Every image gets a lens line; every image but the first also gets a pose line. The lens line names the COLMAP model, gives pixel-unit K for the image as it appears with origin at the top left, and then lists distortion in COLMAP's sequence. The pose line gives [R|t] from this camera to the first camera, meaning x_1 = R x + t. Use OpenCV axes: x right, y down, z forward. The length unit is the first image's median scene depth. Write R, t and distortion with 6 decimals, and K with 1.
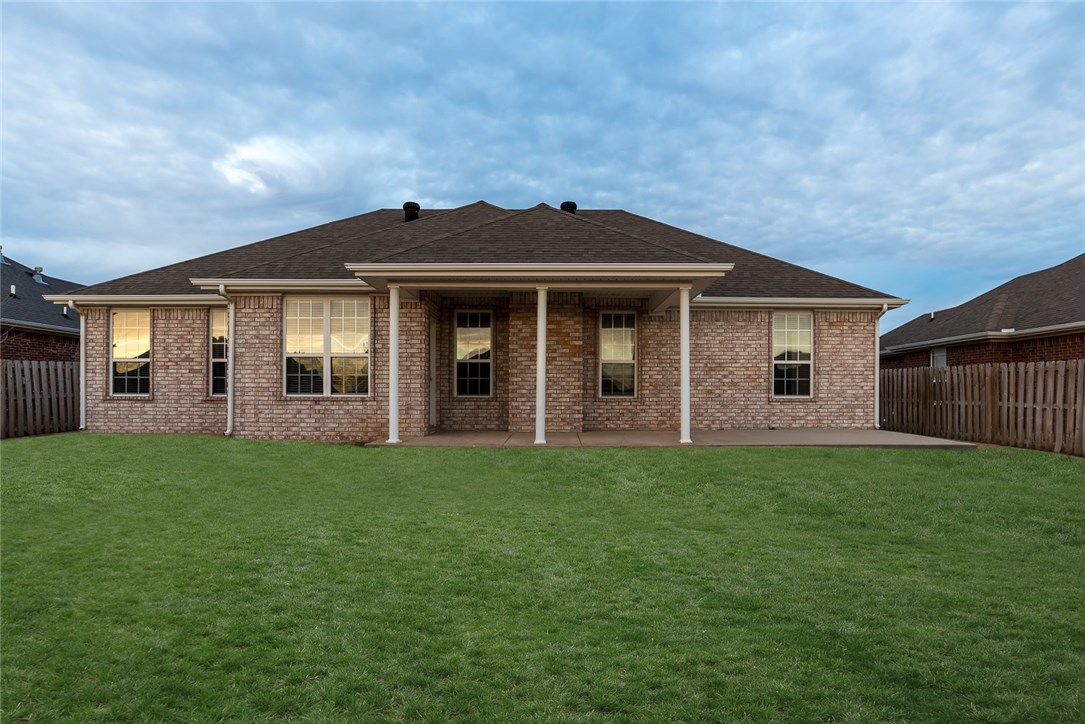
lens RADIAL K [[584.5, 0, 543.1], [0, 584.5, 404.7], [0, 0, 1]] dist [-0.030085, 0.003867]
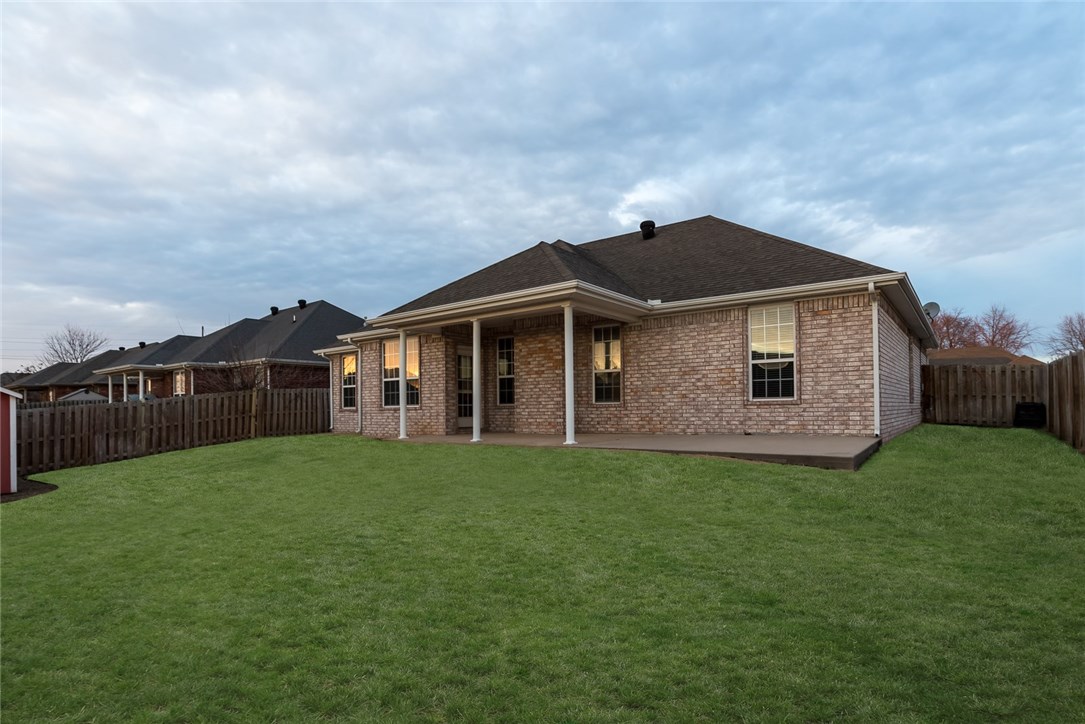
lens RADIAL K [[548.7, 0, 542.9], [0, 548.7, 418.2], [0, 0, 1]] dist [-0.062653, 0.021216]
pose [[0.789323, -0.002309, -0.613973, 0.663379], [0.011044, 0.999885, 0.010438, 0.003193], [0.613878, -0.015019, 0.789258, 0.114418]]
